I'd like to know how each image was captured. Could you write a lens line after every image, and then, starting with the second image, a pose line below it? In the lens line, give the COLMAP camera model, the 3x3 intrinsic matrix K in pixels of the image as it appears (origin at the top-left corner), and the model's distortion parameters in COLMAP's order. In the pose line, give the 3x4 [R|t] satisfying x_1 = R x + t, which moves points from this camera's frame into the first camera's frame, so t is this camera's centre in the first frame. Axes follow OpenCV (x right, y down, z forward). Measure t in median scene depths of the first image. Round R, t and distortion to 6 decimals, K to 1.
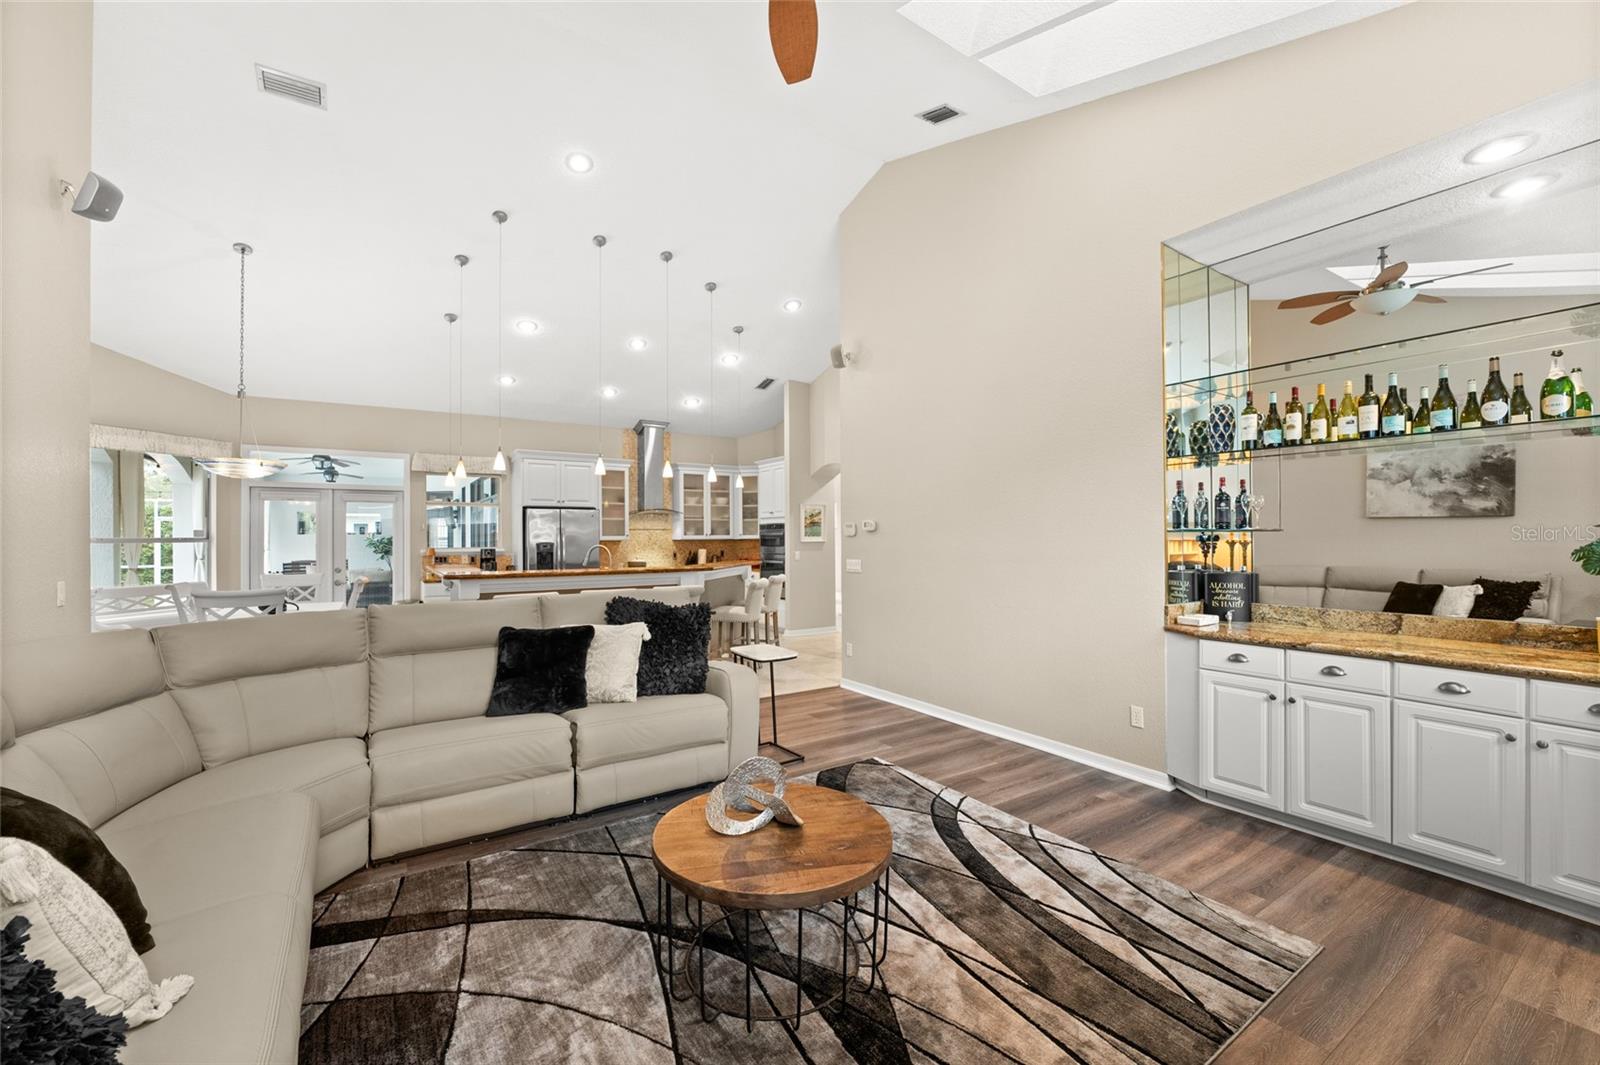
lens RADIAL K [[642.6, 0, 802.3], [0, 642.6, 538.4], [0, 0, 1]] dist [-0.014571, 0.000369]
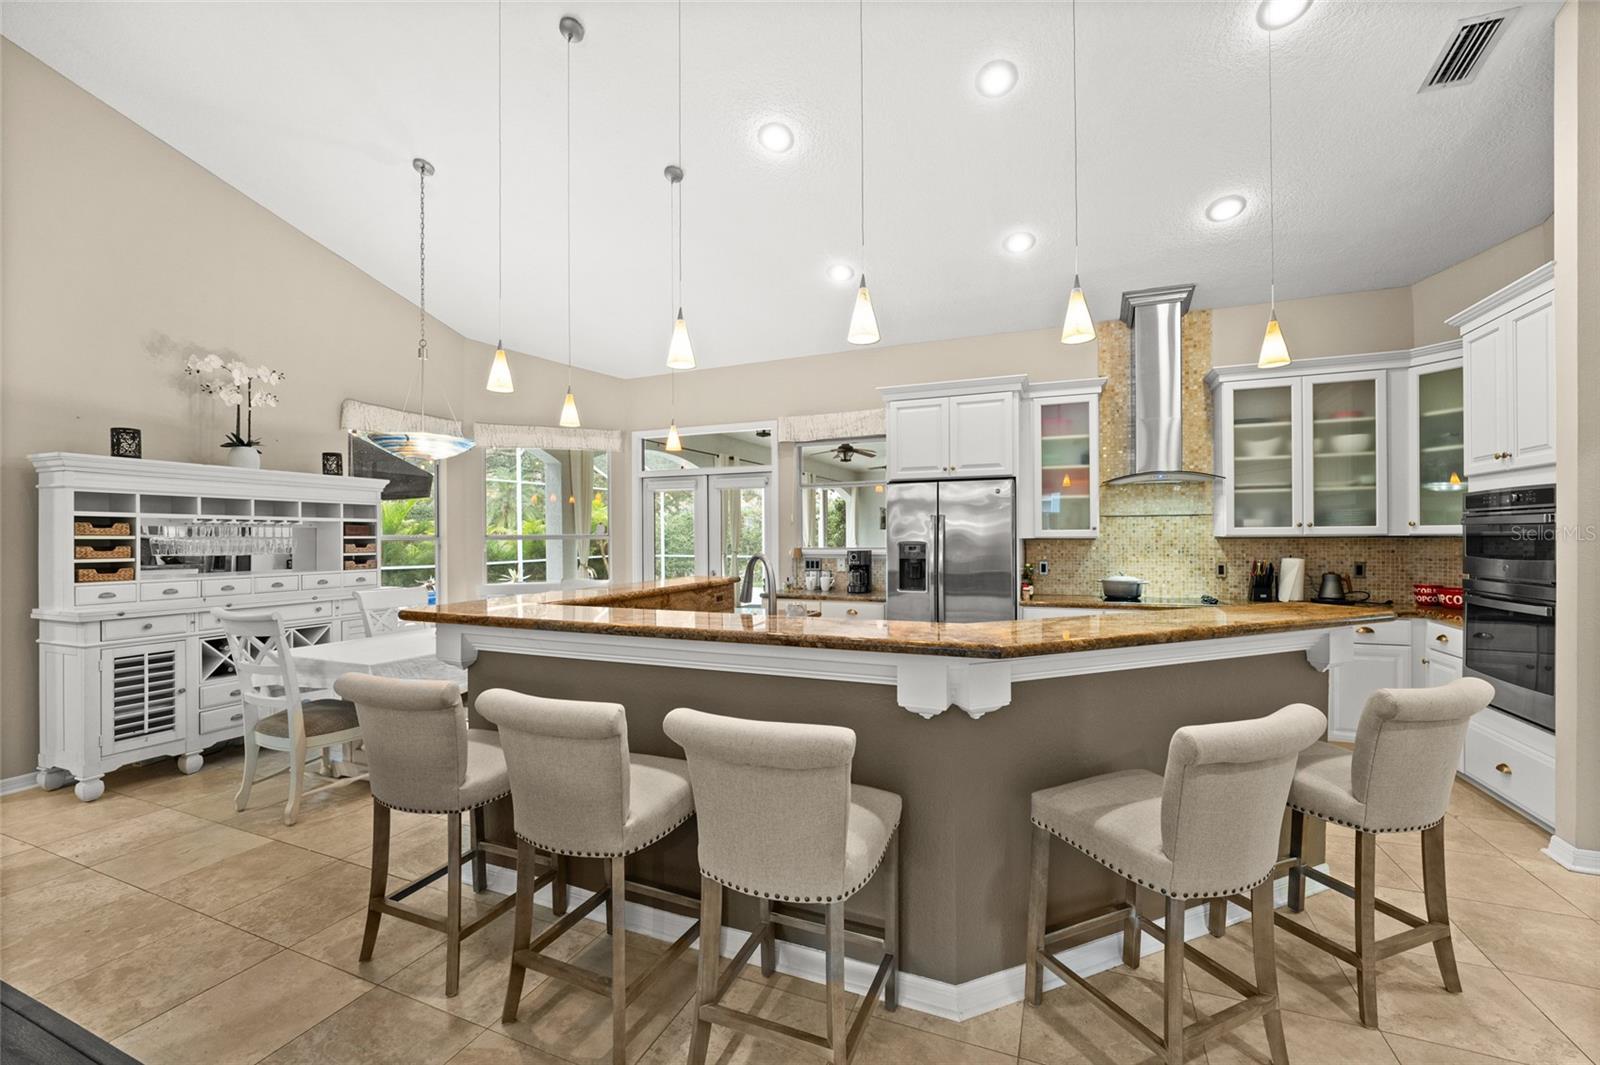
lens RADIAL K [[642.6, 0, 799.6], [0, 642.6, 536.0], [0, 0, 1]] dist [-0.014571, 0.000369]
pose [[0.549061, 0.004647, -0.835770, 0.021254], [0.004298, 0.999956, 0.008383, -0.003641], [0.835771, -0.008195, 0.549016, 0.502464]]
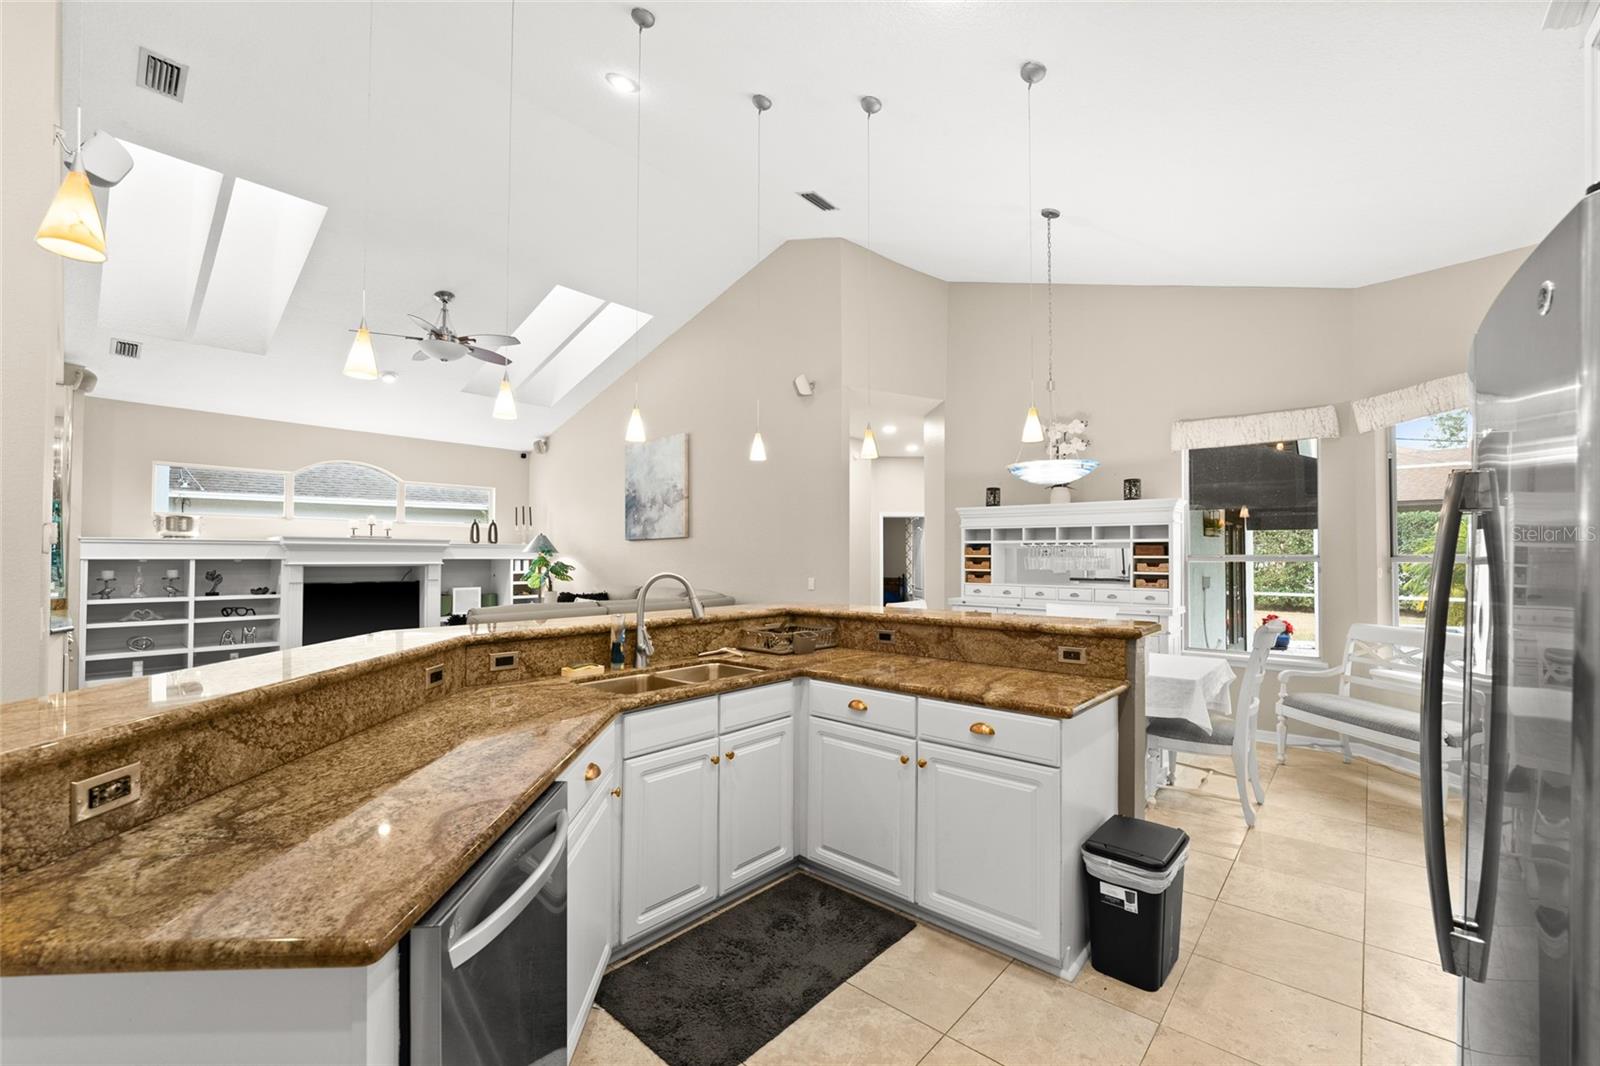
lens RADIAL K [[653.0, 0, 805.5], [0, 653.0, 545.2], [0, 0, 1]] dist [-0.000260, 0.000061]
pose [[-0.965454, 0.004102, -0.260541, -0.430105], [0.008298, 0.999853, -0.015008, -0.004012], [0.260442, -0.016651, -0.965346, 1.445000]]
